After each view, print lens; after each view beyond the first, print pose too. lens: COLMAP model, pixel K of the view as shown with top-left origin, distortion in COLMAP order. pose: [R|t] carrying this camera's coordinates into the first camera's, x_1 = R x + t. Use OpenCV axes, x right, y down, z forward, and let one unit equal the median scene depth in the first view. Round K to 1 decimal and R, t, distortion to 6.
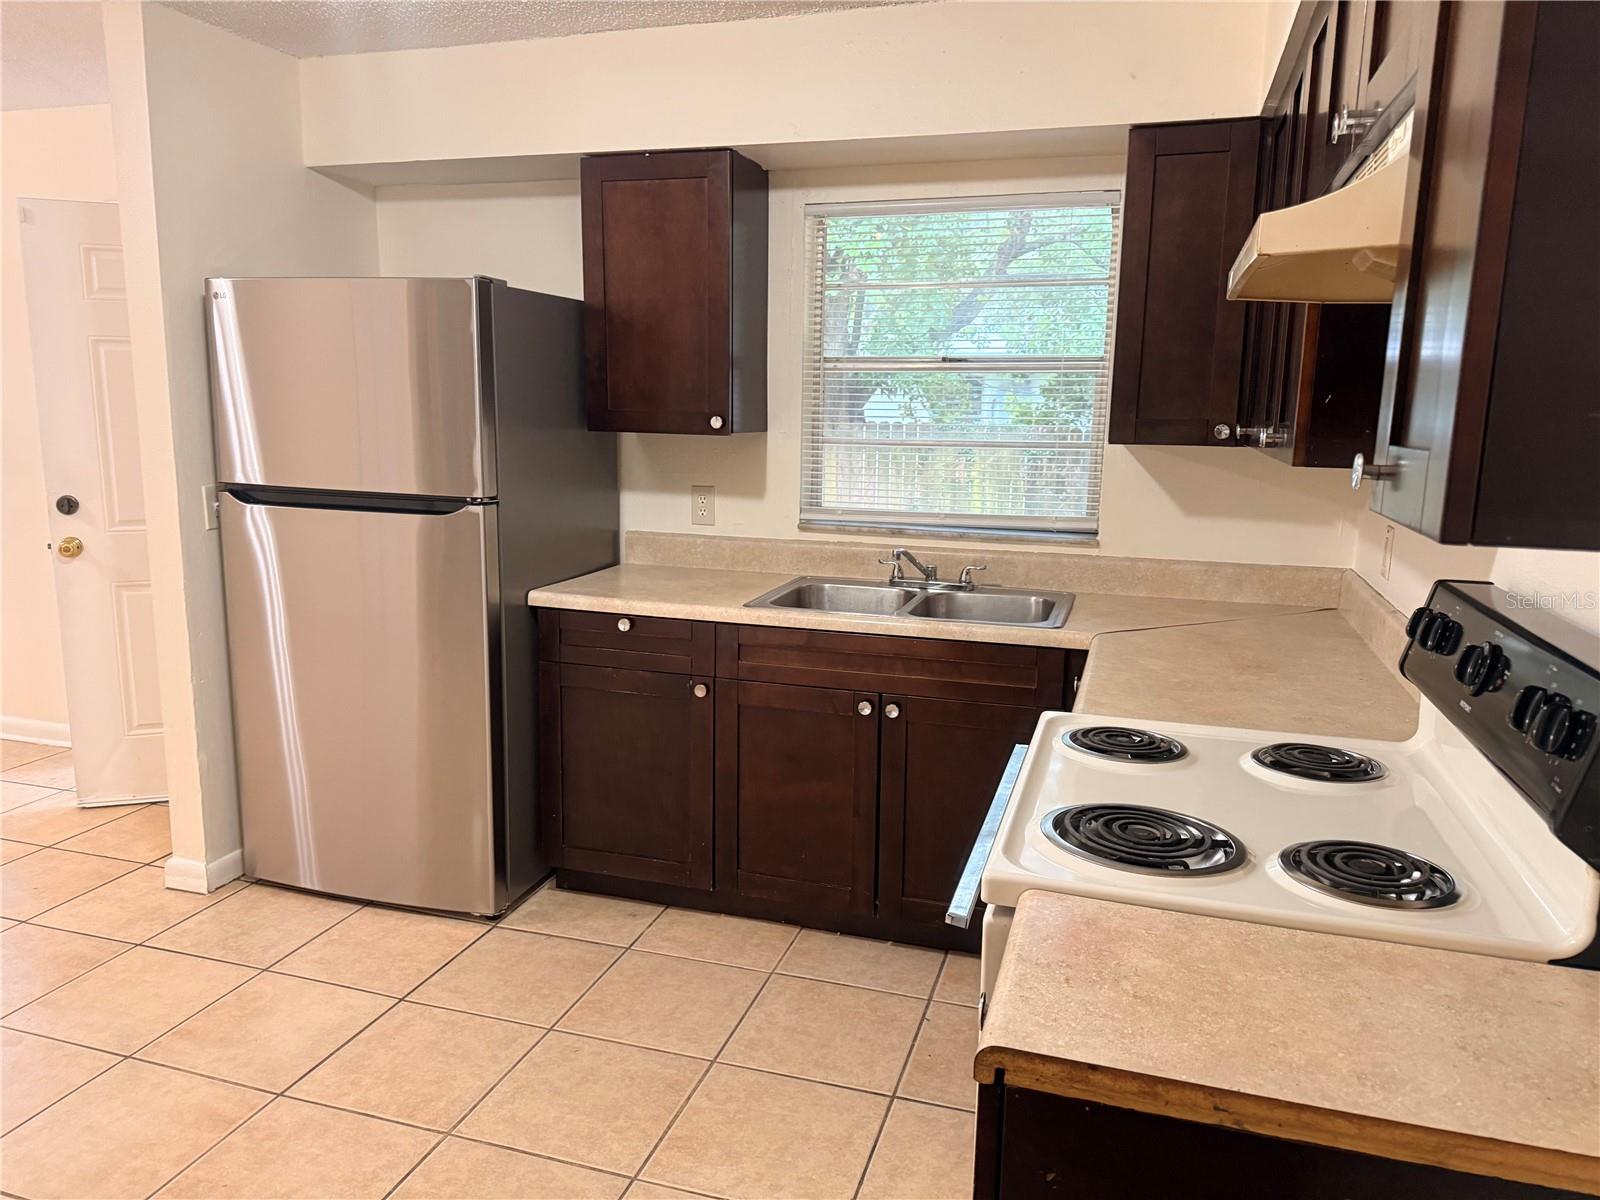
lens RADIAL K [[1126.1, 0, 803.4], [0, 1126.1, 603.5], [0, 0, 1]] dist [0.071483, -0.095589]
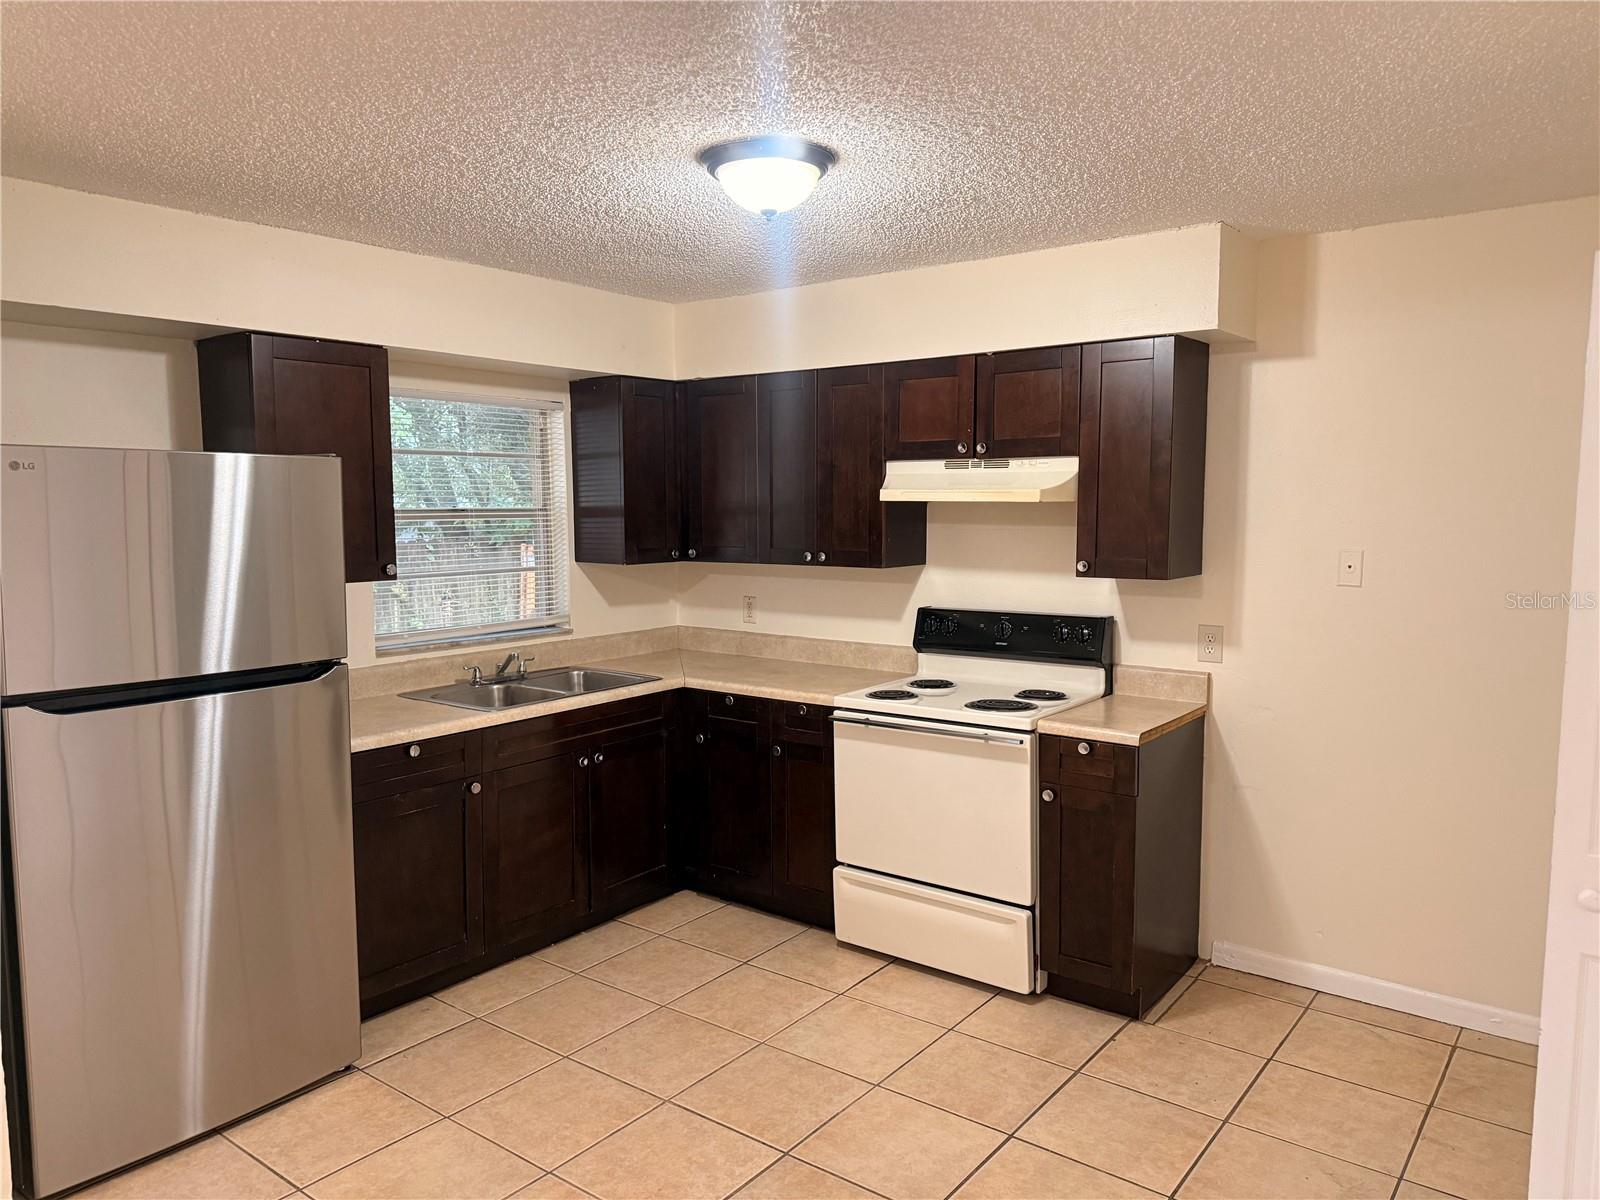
lens RADIAL K [[1114.9, 0, 788.4], [0, 1114.9, 611.8], [0, 0, 1]] dist [0.064682, -0.093796]
pose [[0.348869, -0.112480, 0.930397, -1.054621], [0.176472, 0.982896, 0.052655, -0.111076], [-0.920407, 0.145819, 0.362751, 0.216064]]
